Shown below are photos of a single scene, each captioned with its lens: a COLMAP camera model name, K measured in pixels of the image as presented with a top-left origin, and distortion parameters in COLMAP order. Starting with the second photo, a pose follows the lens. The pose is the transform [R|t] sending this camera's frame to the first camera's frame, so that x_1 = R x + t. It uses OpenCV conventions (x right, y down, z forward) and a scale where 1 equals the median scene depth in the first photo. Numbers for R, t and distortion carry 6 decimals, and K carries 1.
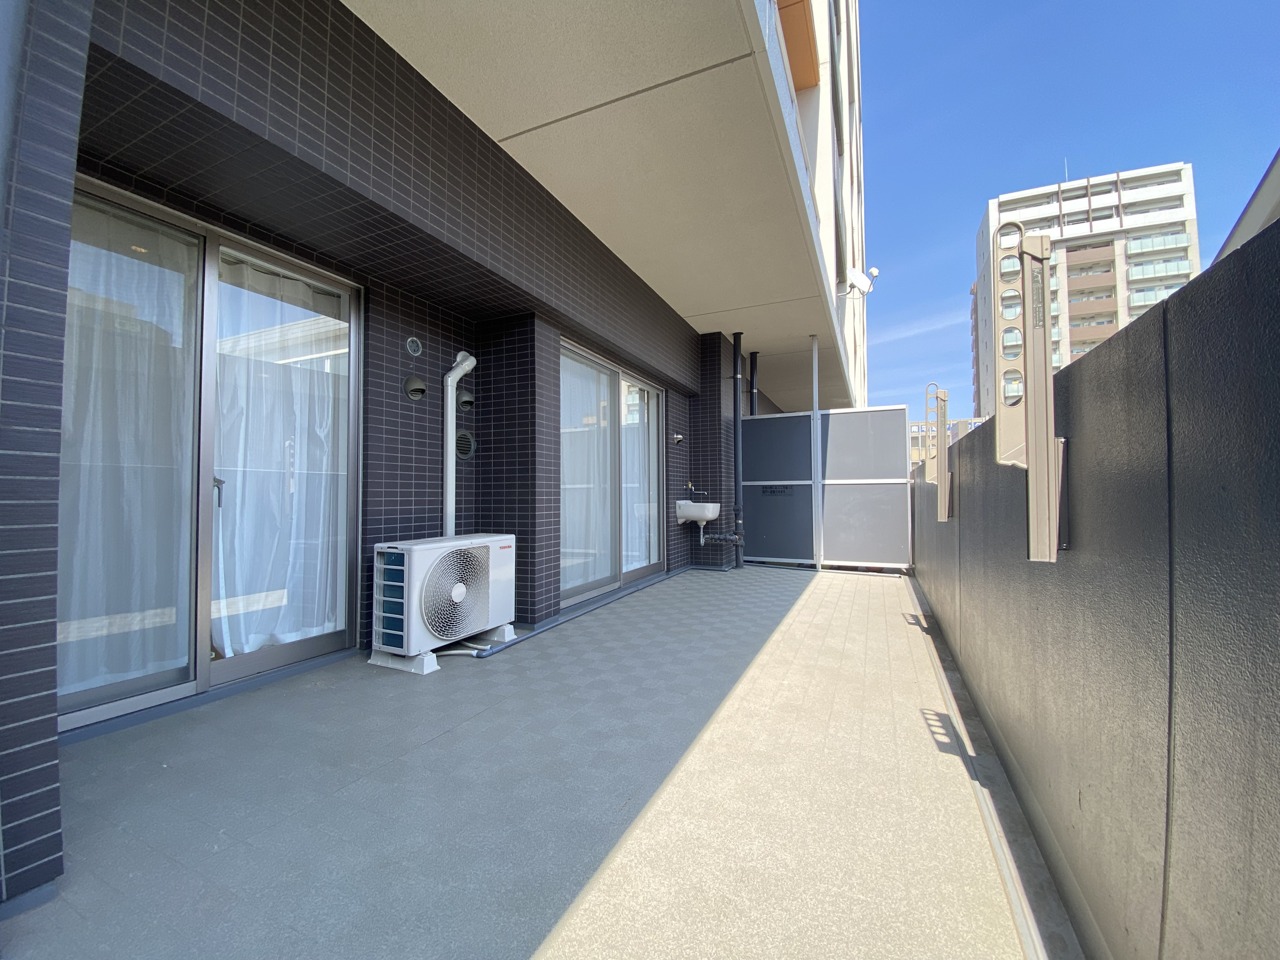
lens RADIAL K [[522.5, 0, 640.0], [0, 522.5, 480.0], [0, 0, 1]] dist [-0.004430, -0.000237]
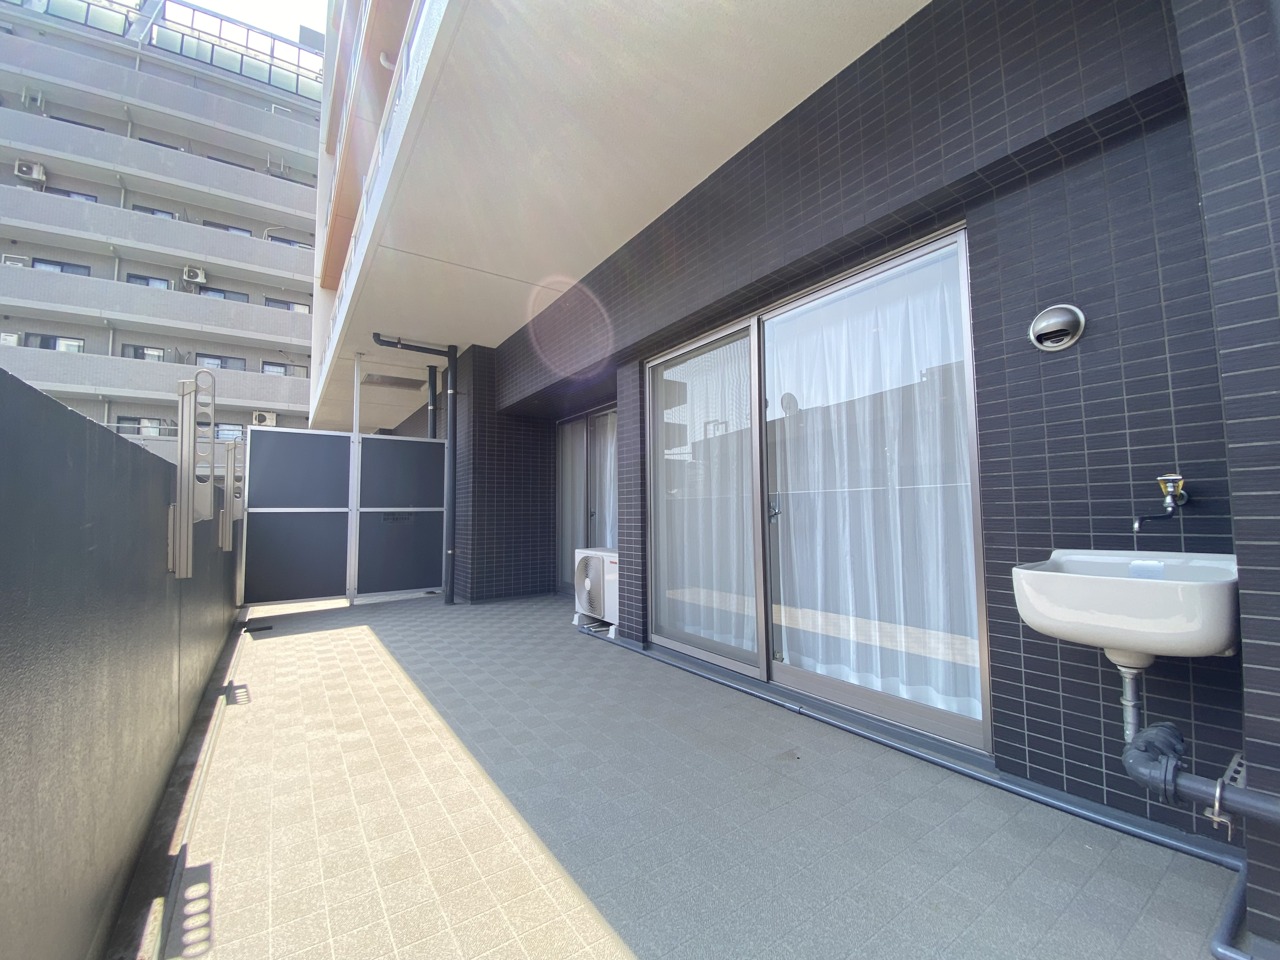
lens RADIAL K [[512.9, 0, 642.8], [0, 512.9, 510.1], [0, 0, 1]] dist [-0.062277, -0.000010]
pose [[-0.512145, 0.002244, -0.858896, 0.775010], [0.032067, 0.999349, -0.016510, 0.031971], [0.858300, -0.035998, -0.511883, 1.770023]]
